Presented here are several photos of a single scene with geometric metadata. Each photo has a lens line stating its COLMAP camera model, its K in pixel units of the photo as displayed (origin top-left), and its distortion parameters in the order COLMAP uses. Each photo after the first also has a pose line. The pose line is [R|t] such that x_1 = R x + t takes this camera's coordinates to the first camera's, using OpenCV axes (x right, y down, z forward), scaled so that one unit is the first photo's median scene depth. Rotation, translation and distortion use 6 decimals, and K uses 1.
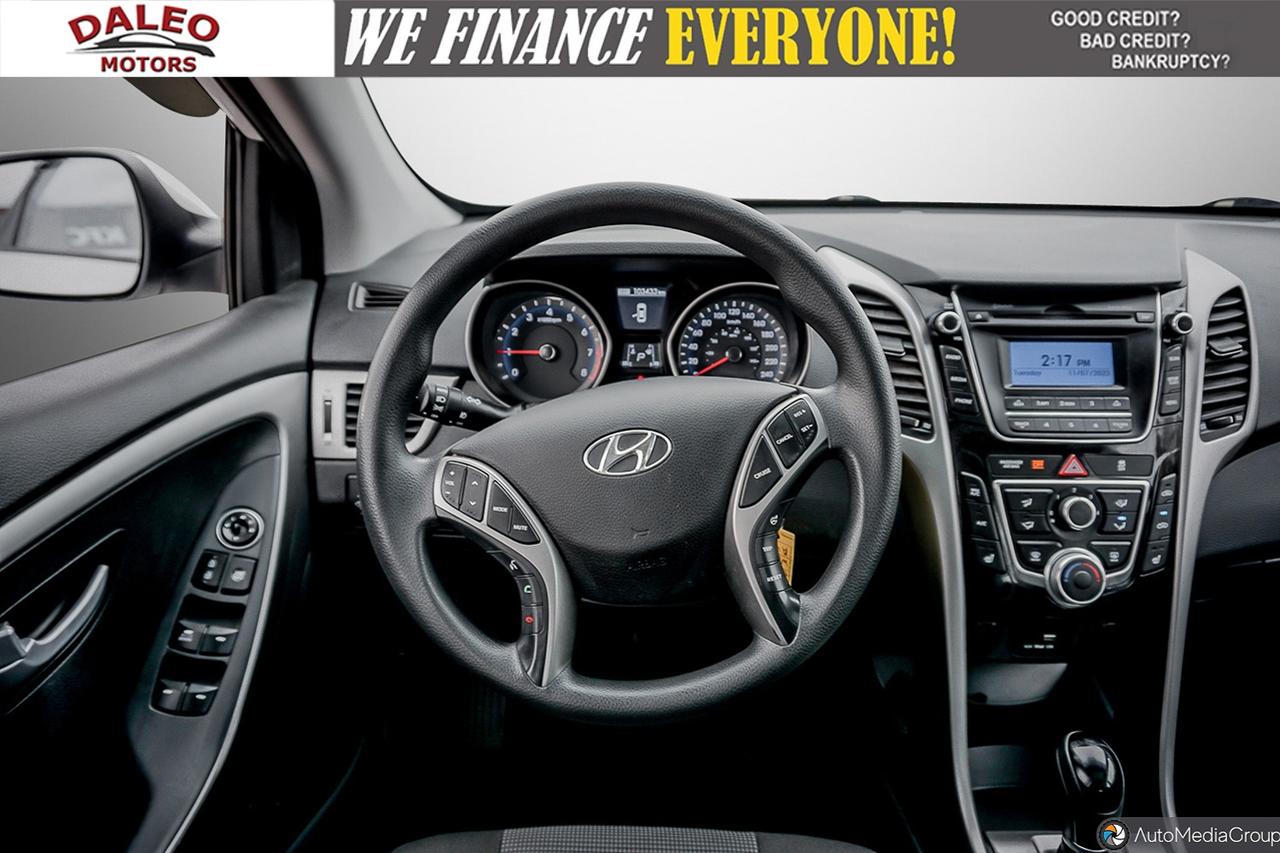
lens RADIAL K [[868.7, 0, 640.0], [0, 868.7, 426.5], [0, 0, 1]] dist [-0.053357, 0.052299]
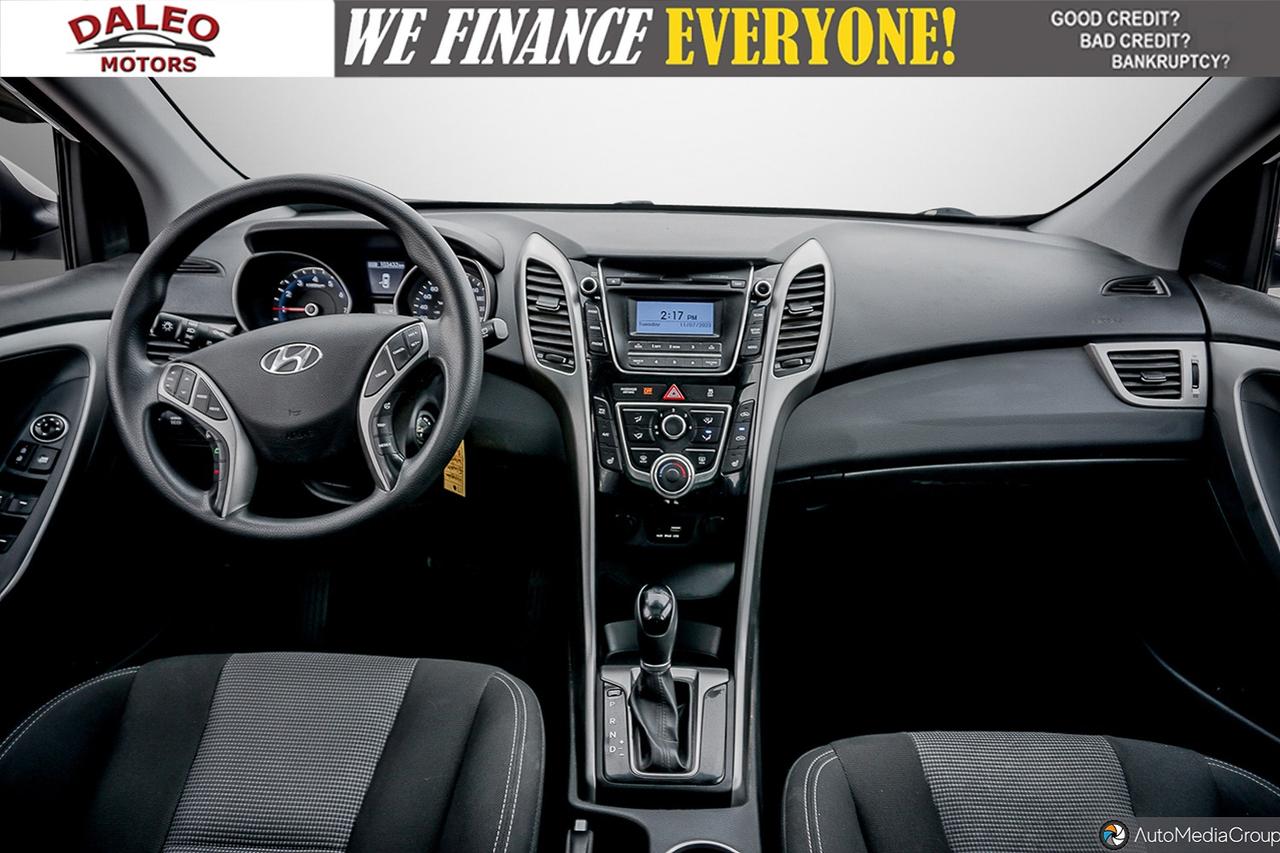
lens RADIAL K [[868.7, 0, 640.0], [0, 868.7, 426.5], [0, 0, 1]] dist [-0.053357, 0.052299]
pose [[0.999755, 0.016239, 0.015064, 0.424611], [-0.015858, 0.999560, -0.025085, 0.131504], [-0.015465, 0.024840, 0.999572, -0.342663]]
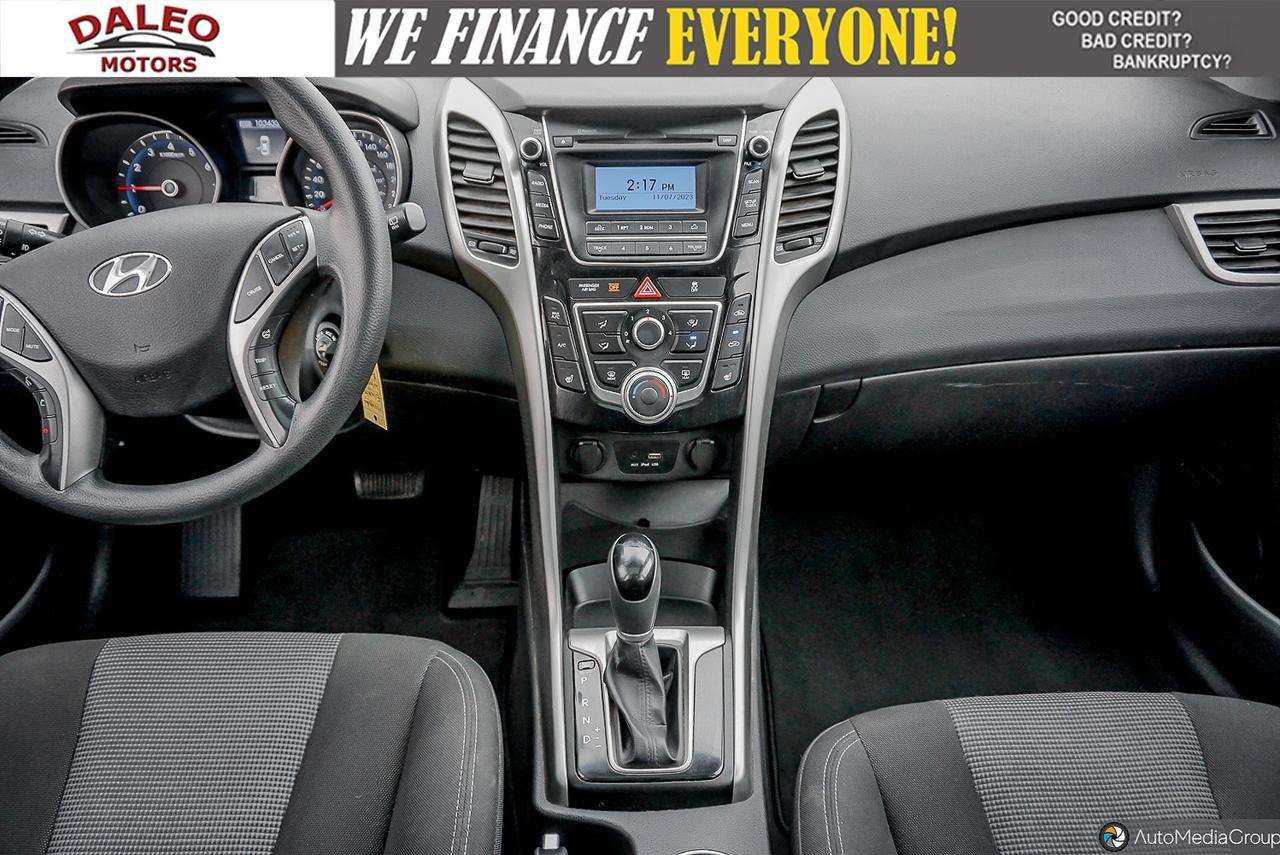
lens RADIAL K [[965.7, 0, 640.0], [0, 965.7, 427.5], [0, 0, 1]] dist [-0.046739, 0.039799]
pose [[0.998660, -0.023508, 0.046102, 0.430302], [0.016848, 0.990029, 0.139852, 0.048655], [-0.048930, -0.138887, 0.989099, -0.170865]]
